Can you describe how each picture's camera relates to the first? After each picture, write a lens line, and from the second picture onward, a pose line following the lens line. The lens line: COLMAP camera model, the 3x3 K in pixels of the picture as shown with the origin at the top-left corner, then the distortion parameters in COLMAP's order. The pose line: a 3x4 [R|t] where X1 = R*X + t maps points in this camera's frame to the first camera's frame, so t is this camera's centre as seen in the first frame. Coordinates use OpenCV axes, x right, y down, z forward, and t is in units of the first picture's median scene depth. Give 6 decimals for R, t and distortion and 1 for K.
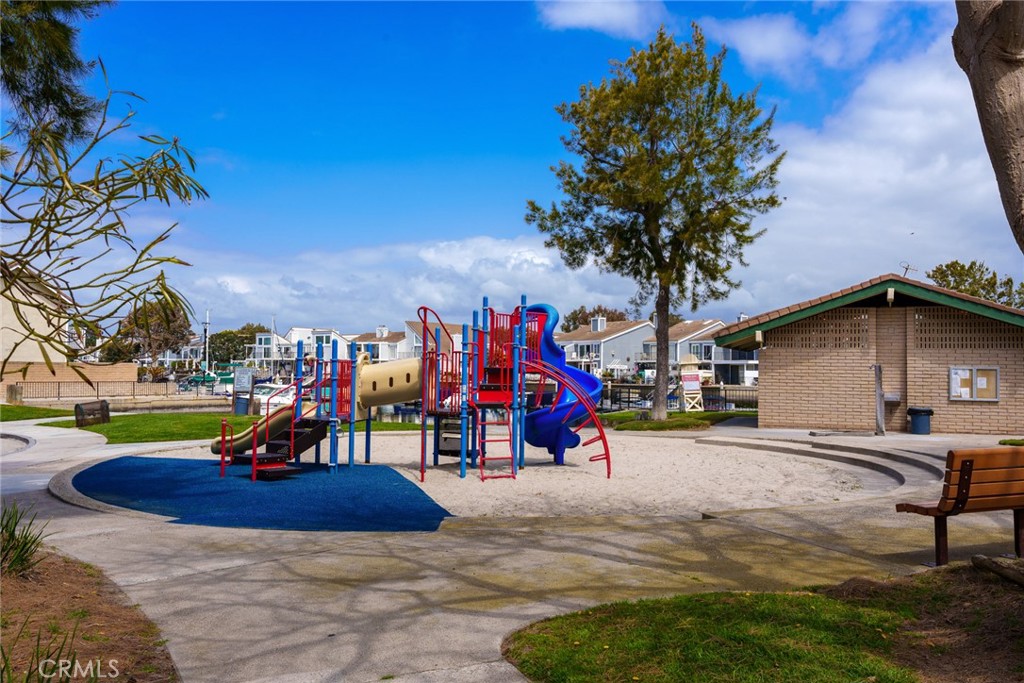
lens RADIAL K [[890.7, 0, 512.0], [0, 890.7, 341.5], [0, 0, 1]] dist [-0.058494, -0.000585]
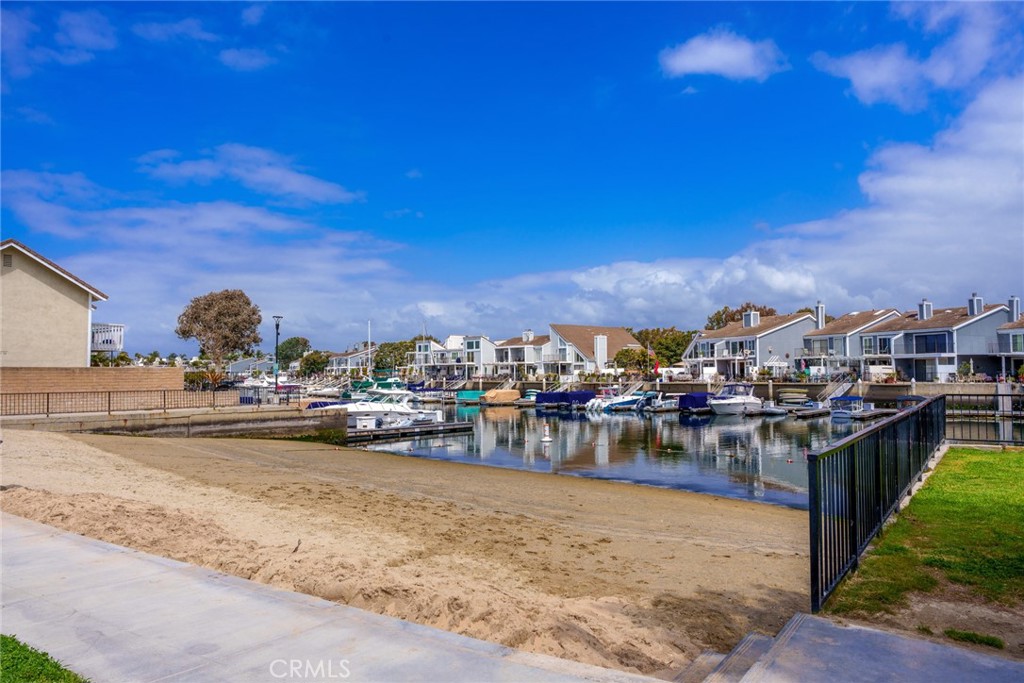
lens RADIAL K [[711.7, 0, 512.0], [0, 711.7, 341.5], [0, 0, 1]] dist [-0.046908, -0.002825]
pose [[0.980962, -0.025350, -0.192538, -0.005589], [0.022836, 0.999623, -0.015266, 0.008027], [0.192852, 0.010578, 0.981171, 0.188972]]
